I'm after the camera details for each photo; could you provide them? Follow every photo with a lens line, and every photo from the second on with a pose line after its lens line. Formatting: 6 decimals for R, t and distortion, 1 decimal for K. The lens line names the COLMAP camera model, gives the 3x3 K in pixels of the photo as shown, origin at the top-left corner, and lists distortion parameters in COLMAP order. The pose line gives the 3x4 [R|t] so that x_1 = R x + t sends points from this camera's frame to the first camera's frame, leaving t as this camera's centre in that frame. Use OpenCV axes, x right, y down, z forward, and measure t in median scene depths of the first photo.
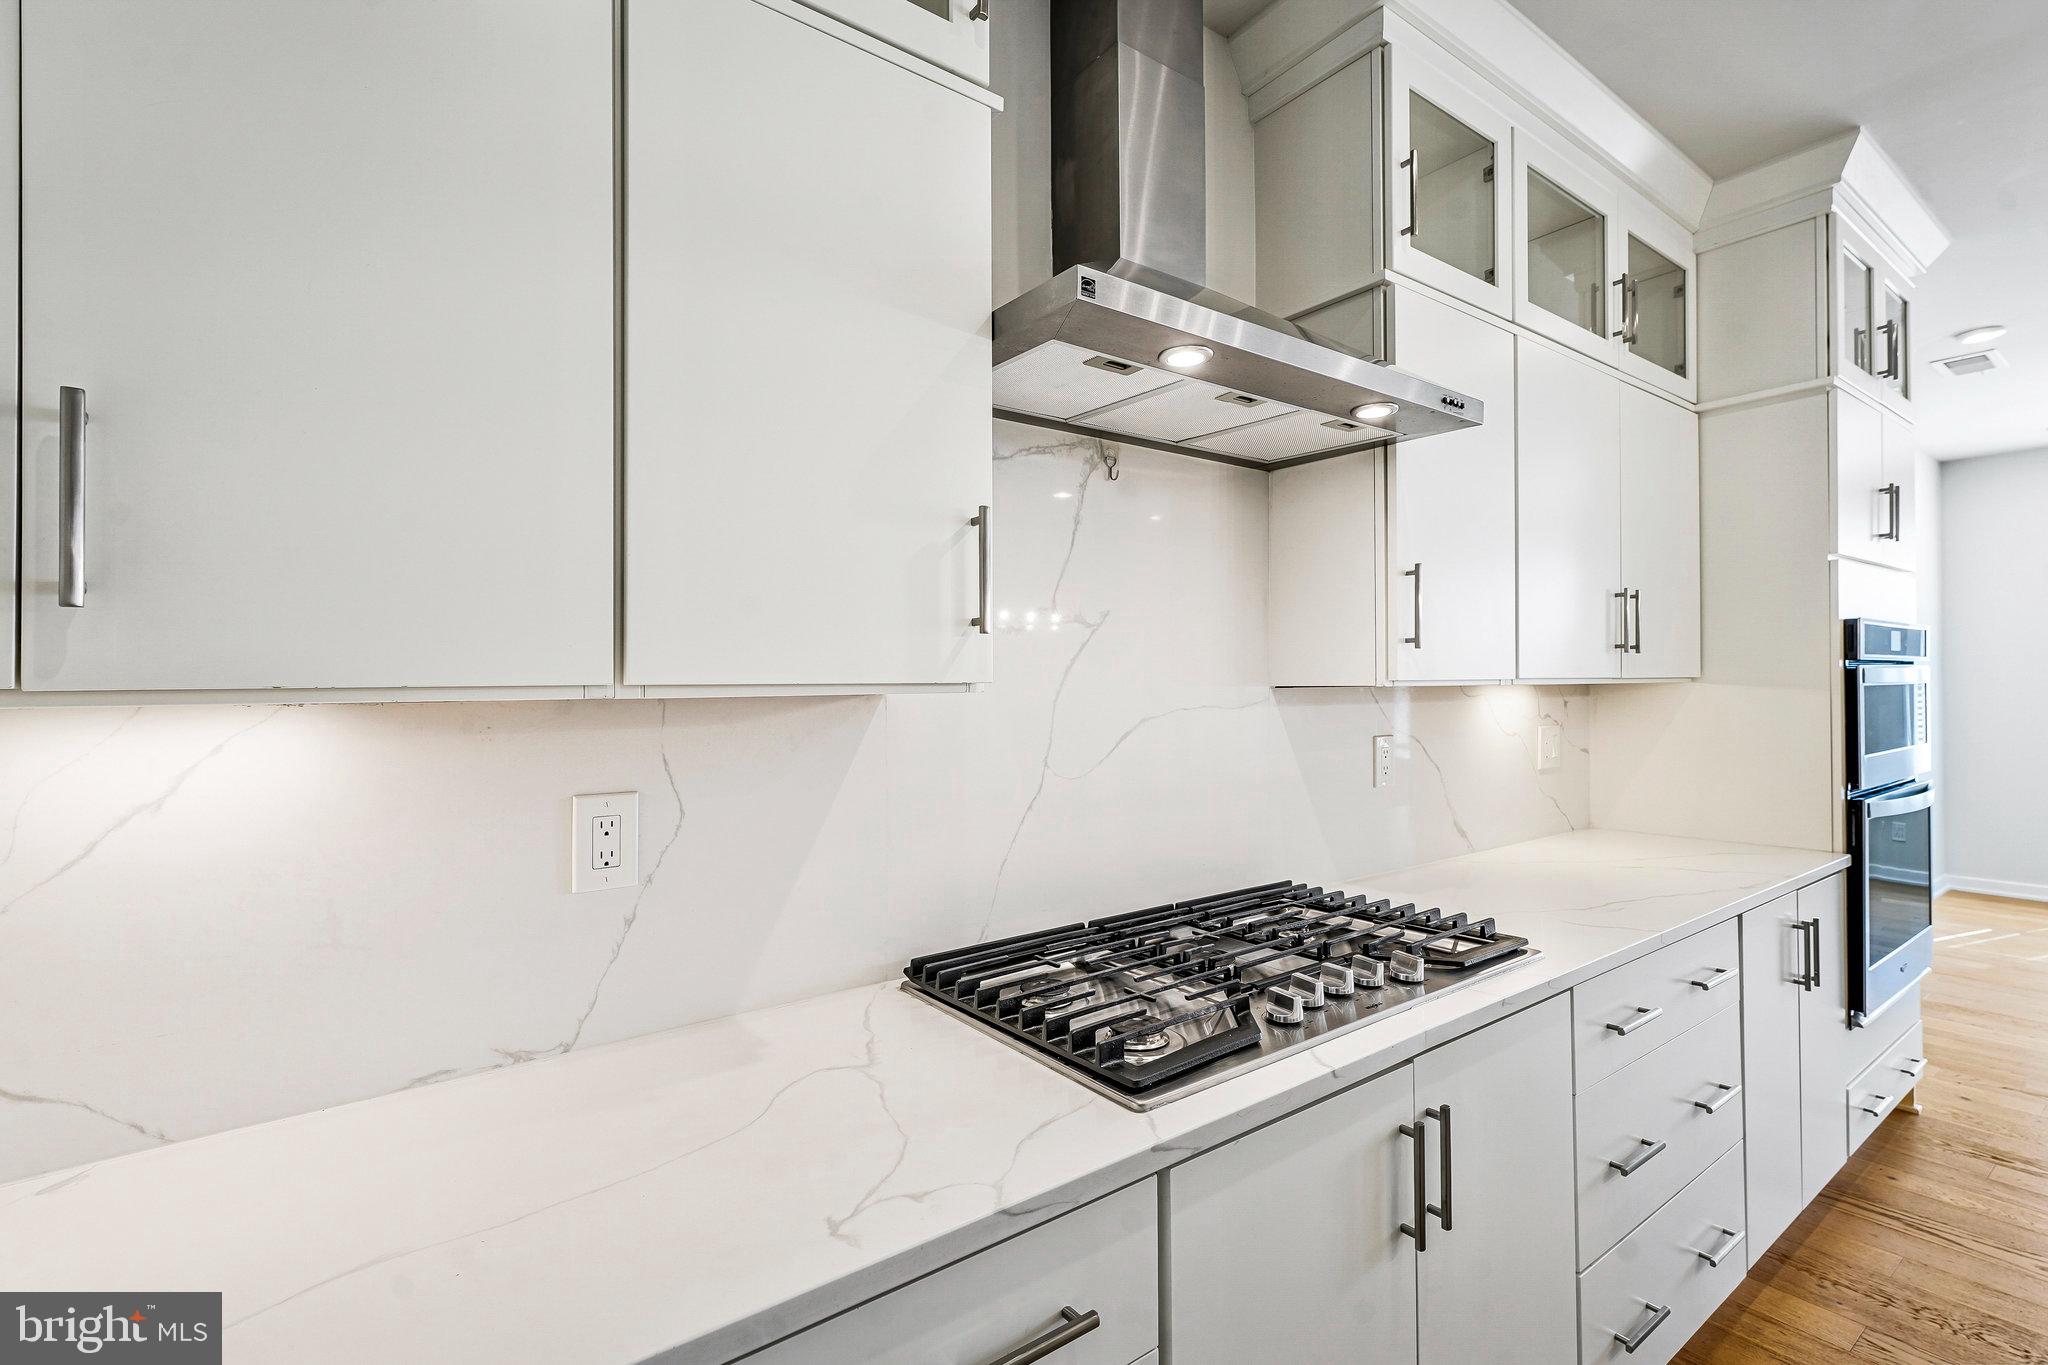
lens RADIAL K [[930.3, 0, 1024.0], [0, 930.3, 682.5], [0, 0, 1]] dist [0.005789, -0.000461]
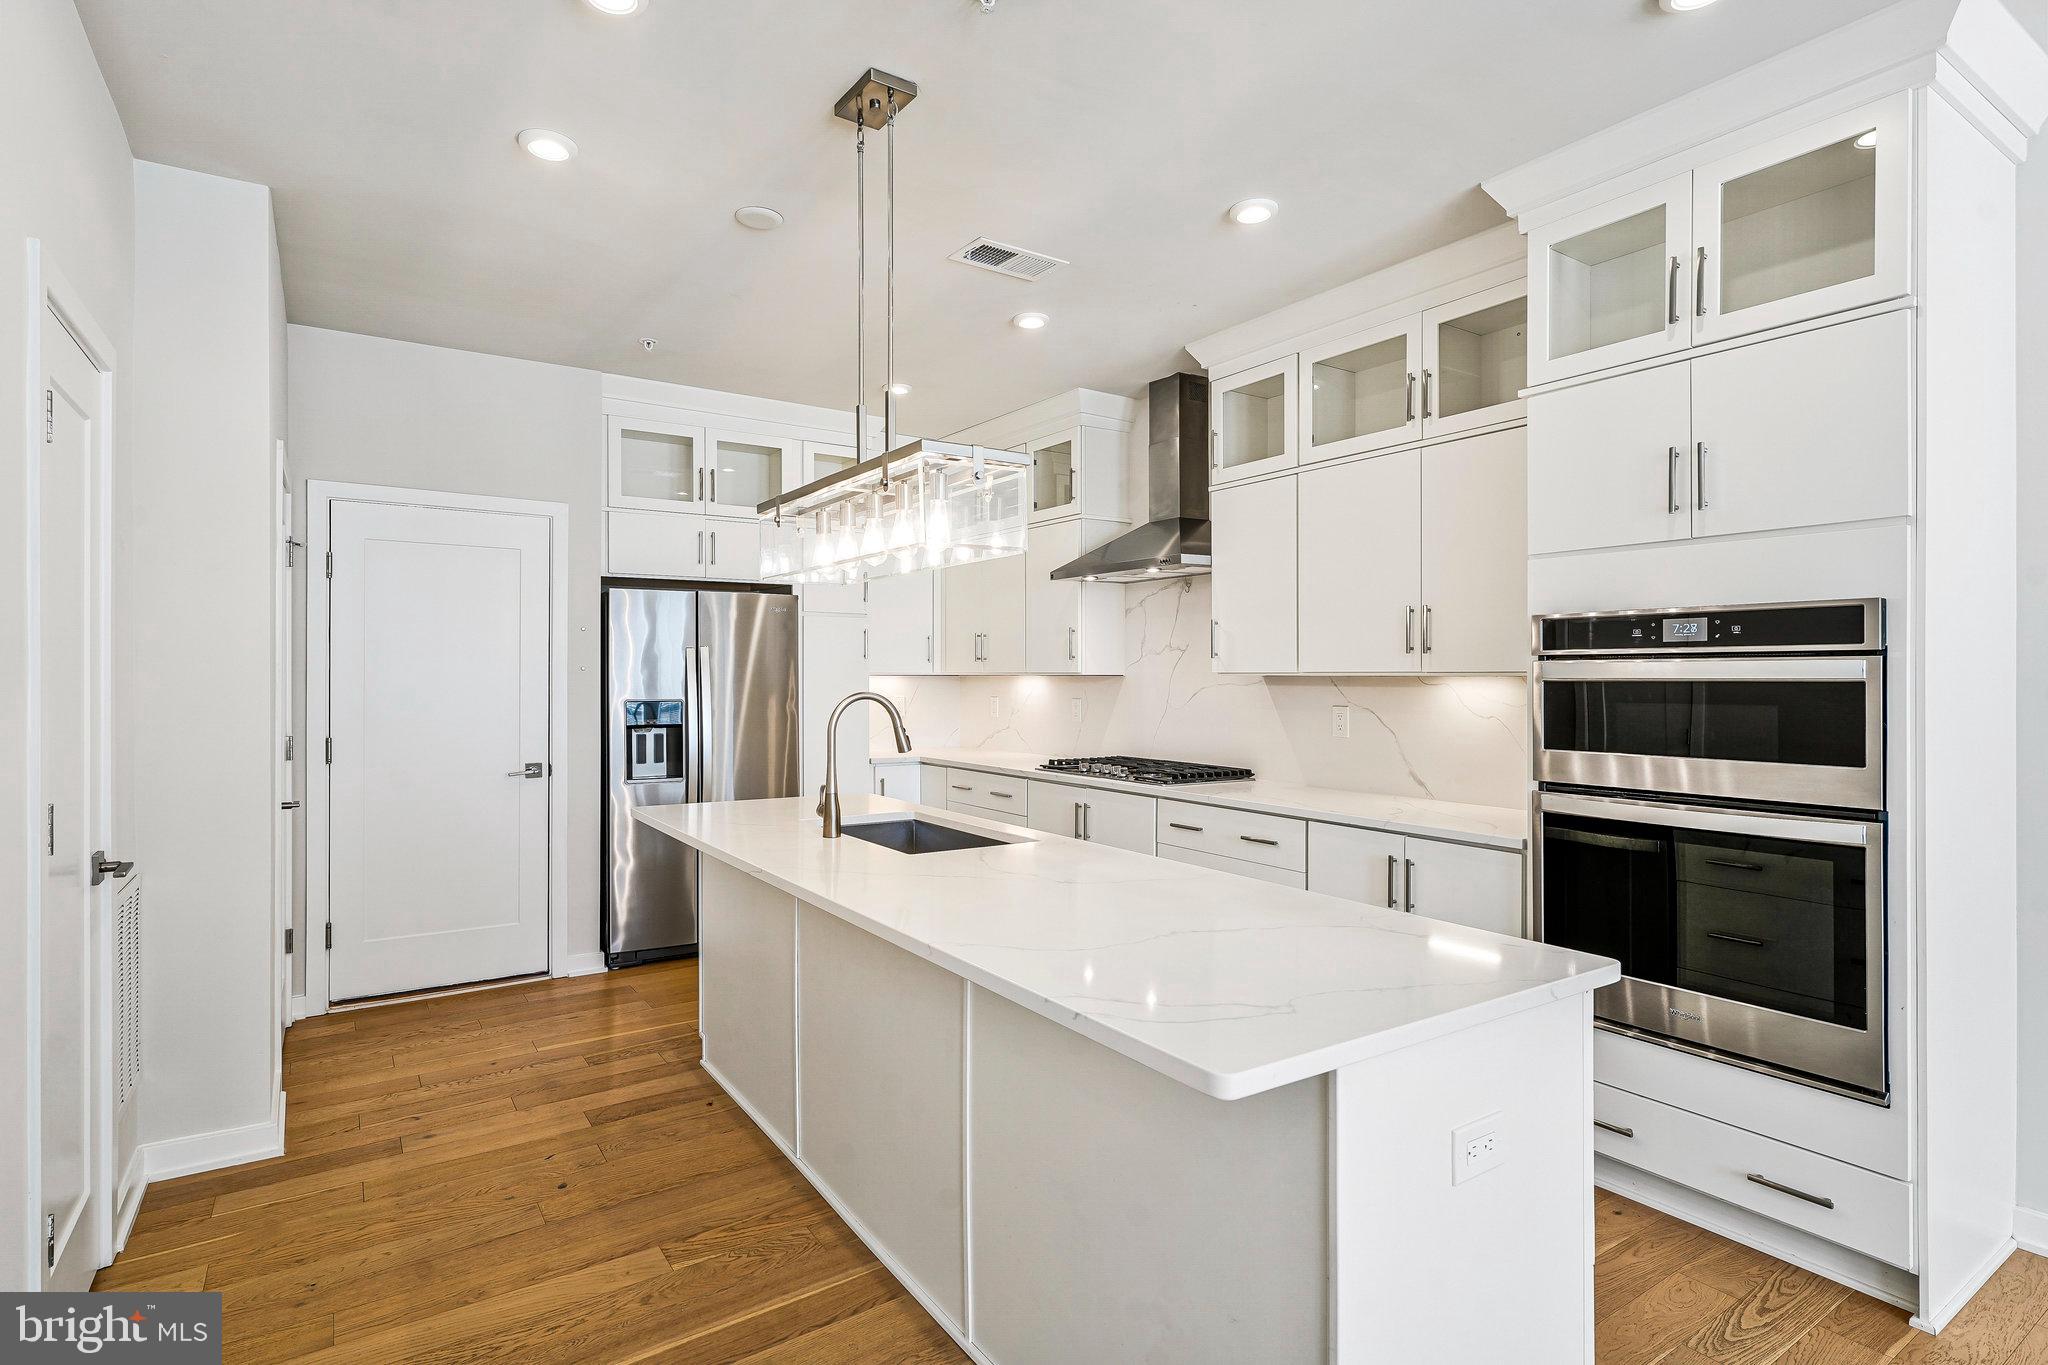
lens RADIAL K [[1016.1, 0, 1002.1], [0, 1016.1, 684.7], [0, 0, 1]] dist [0.002173, 0.000003]
pose [[-0.063167, 0.017954, -0.997841, 2.151620], [0.001357, 0.999839, 0.017904, -0.013523], [0.998002, -0.000223, -0.063181, 0.502588]]
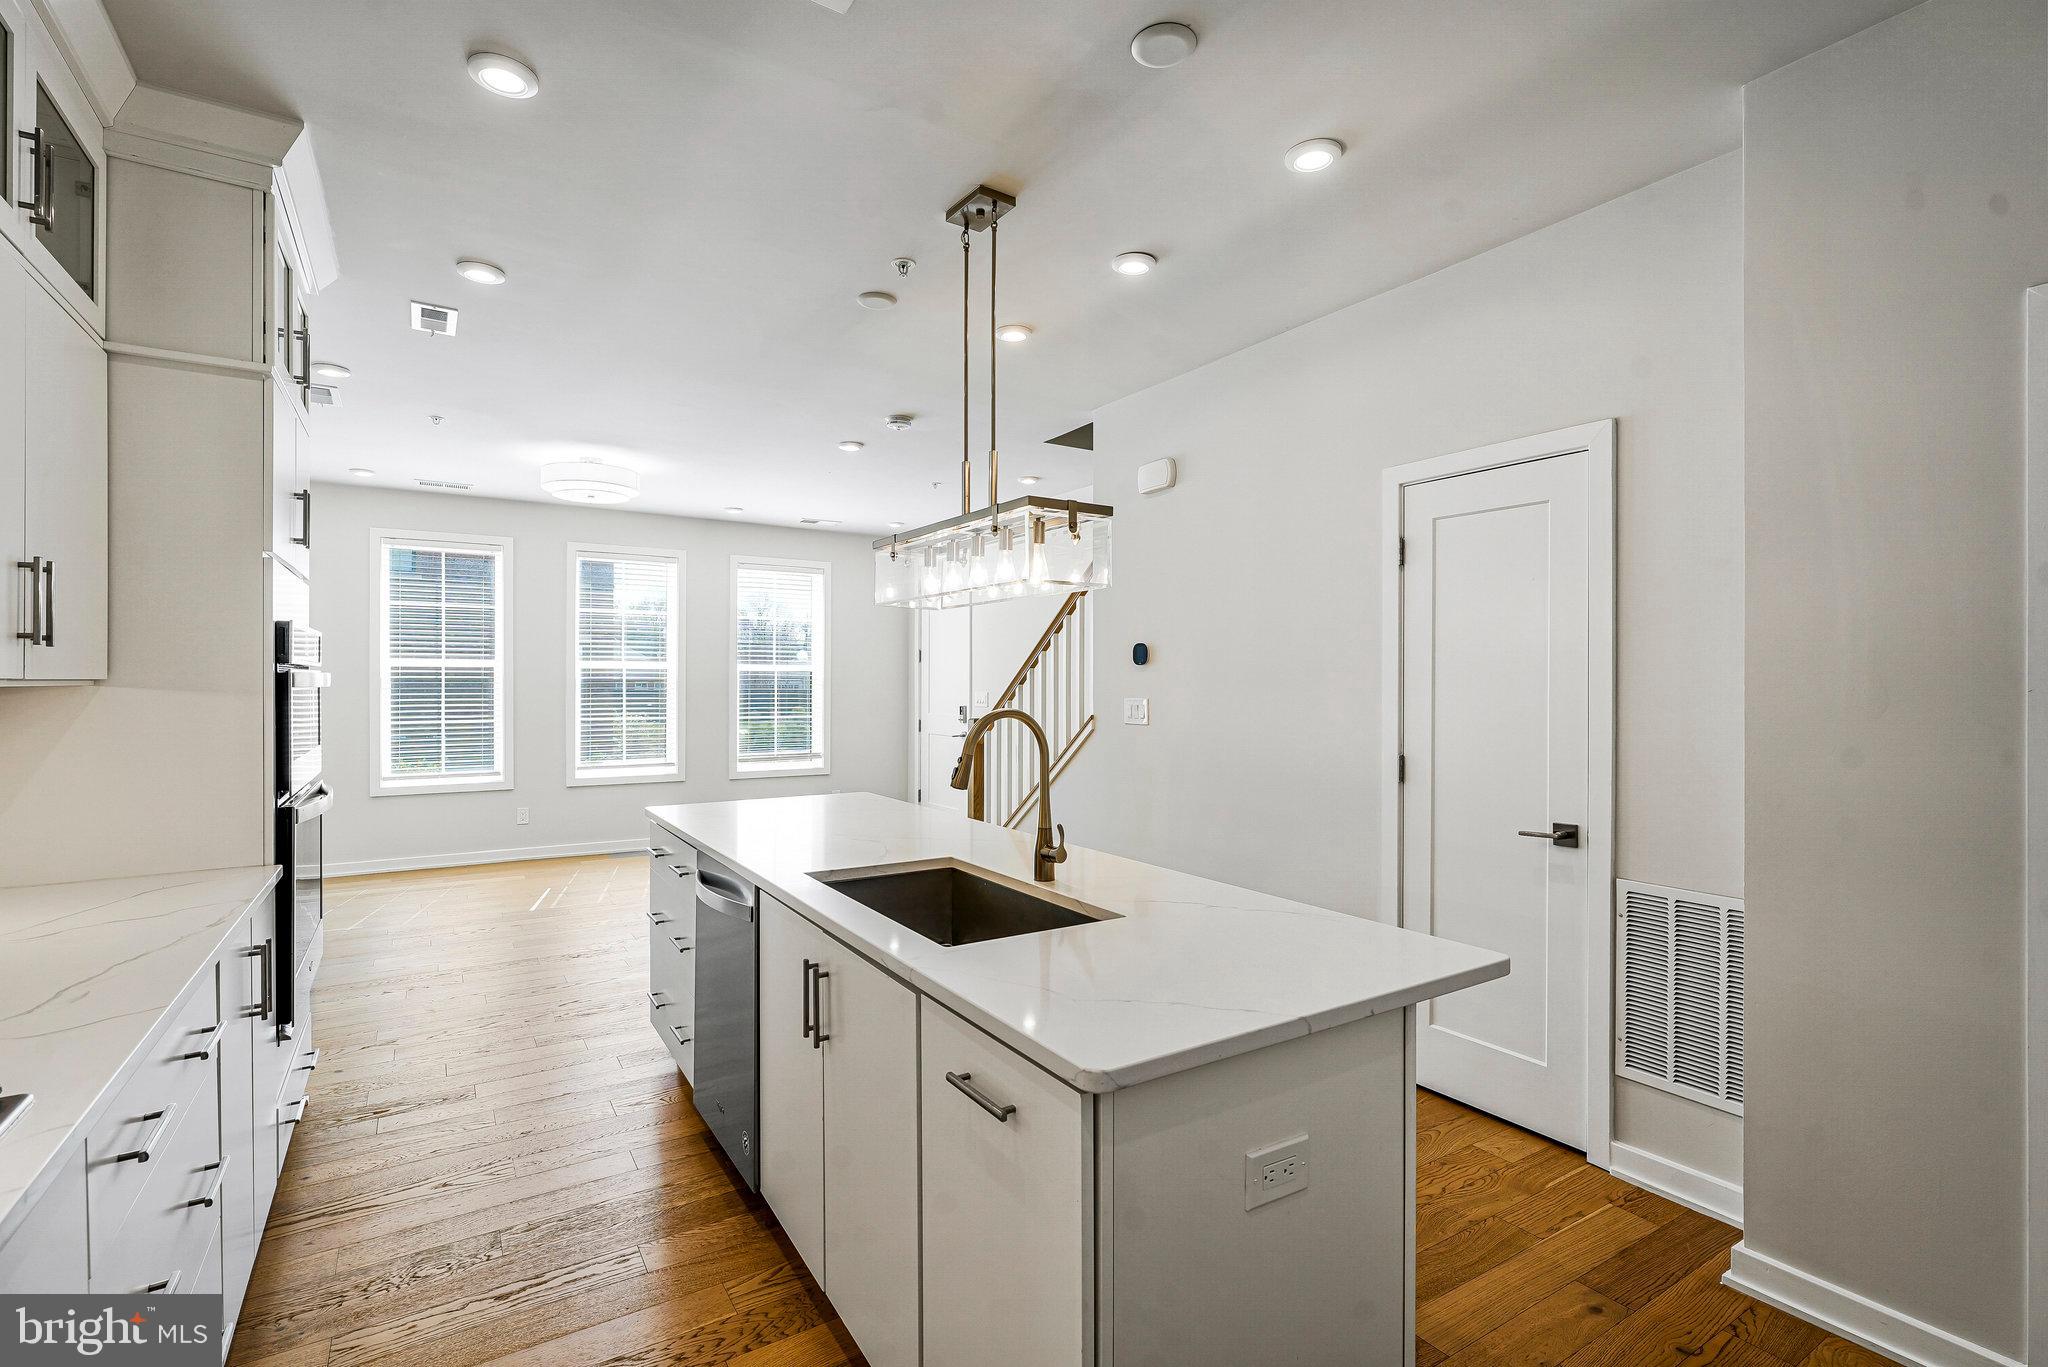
lens RADIAL K [[945.8, 0, 1020.4], [0, 945.8, 686.4], [0, 0, 1]] dist [0.001084, -0.000180]
pose [[0.069111, 0.005282, 0.997595, -0.043159], [-0.004002, 0.999979, -0.005018, 0.001470], [-0.997601, -0.003645, 0.069131, 0.174531]]
